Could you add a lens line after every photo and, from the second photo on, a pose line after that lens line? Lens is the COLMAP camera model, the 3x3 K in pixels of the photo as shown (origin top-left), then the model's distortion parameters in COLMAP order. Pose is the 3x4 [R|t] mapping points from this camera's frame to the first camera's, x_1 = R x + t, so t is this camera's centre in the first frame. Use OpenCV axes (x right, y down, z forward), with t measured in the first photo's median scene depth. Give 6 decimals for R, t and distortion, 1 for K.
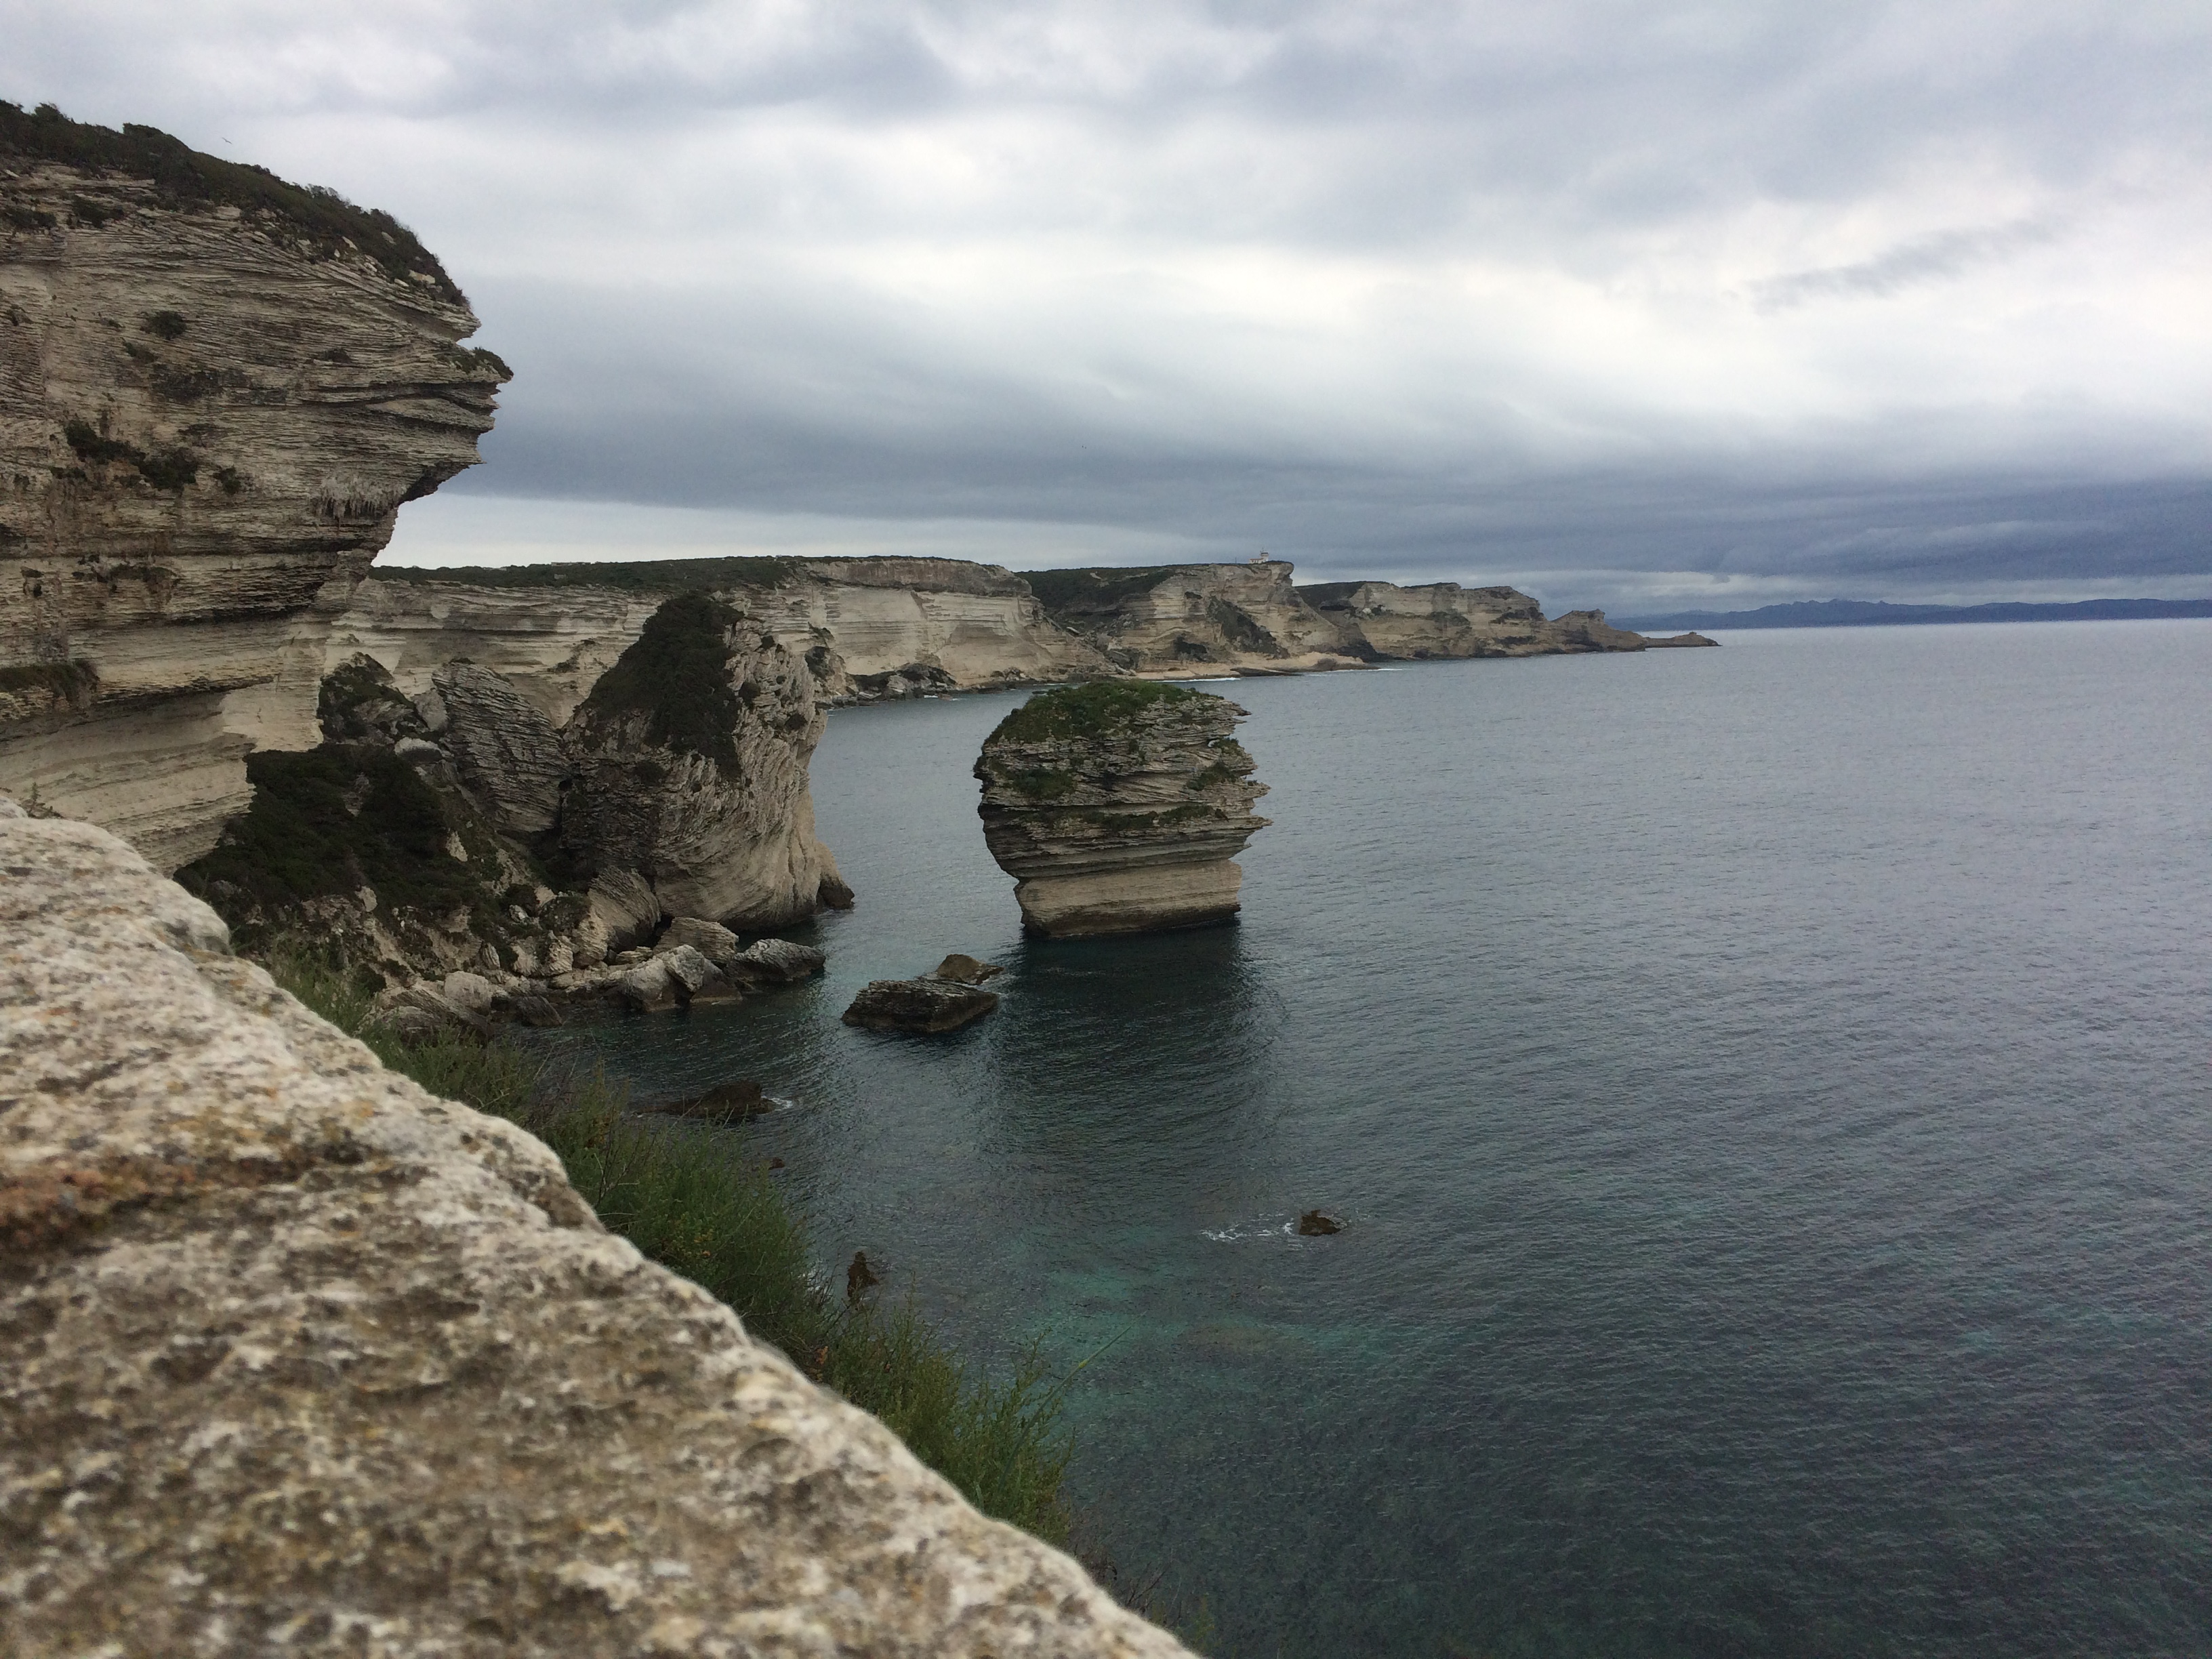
lens RADIAL K [[1883.3, 0, 1106.0], [0, 1883.3, 829.5], [0, 0, 1]] dist [0.081686, -0.131654]
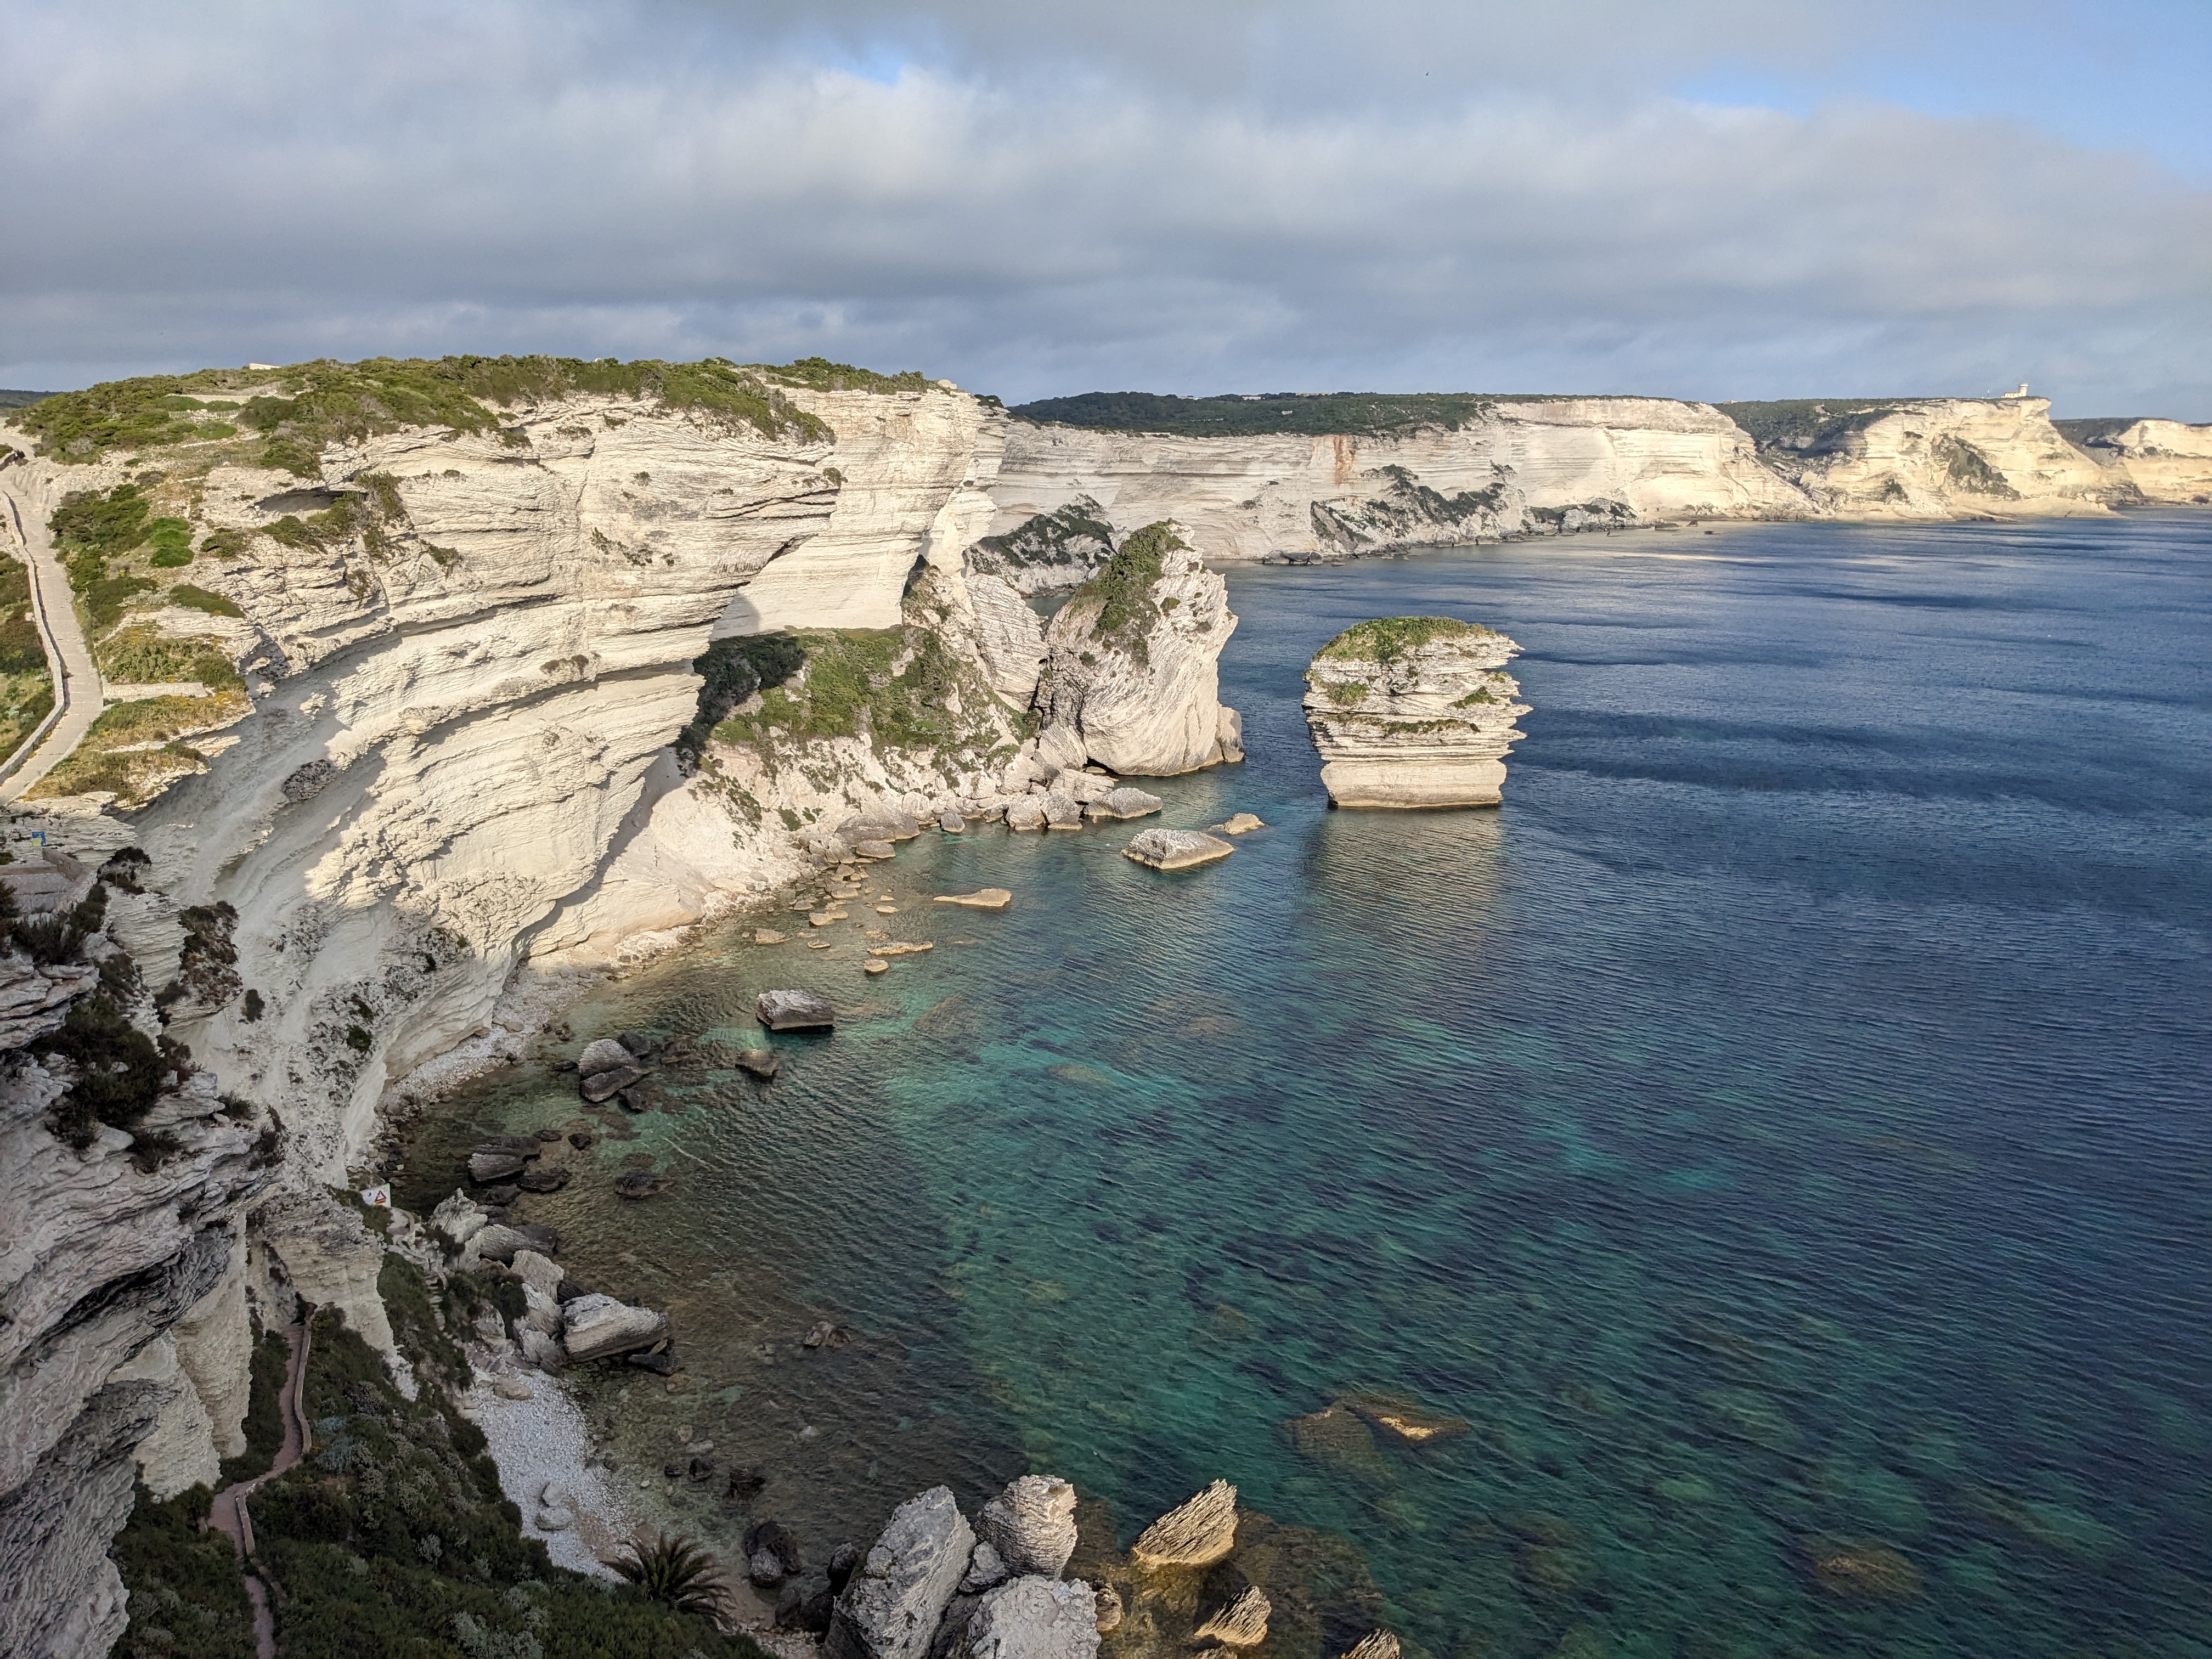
lens RADIAL K [[1740.1, 0, 1114.1], [0, 1740.1, 831.0], [0, 0, 1]] dist [0.065745, -0.117063]
pose [[0.912079, 0.121280, -0.391668, 0.113534], [-0.072658, 0.987942, 0.136715, -0.030479], [0.403526, -0.096237, 0.909893, -0.077867]]
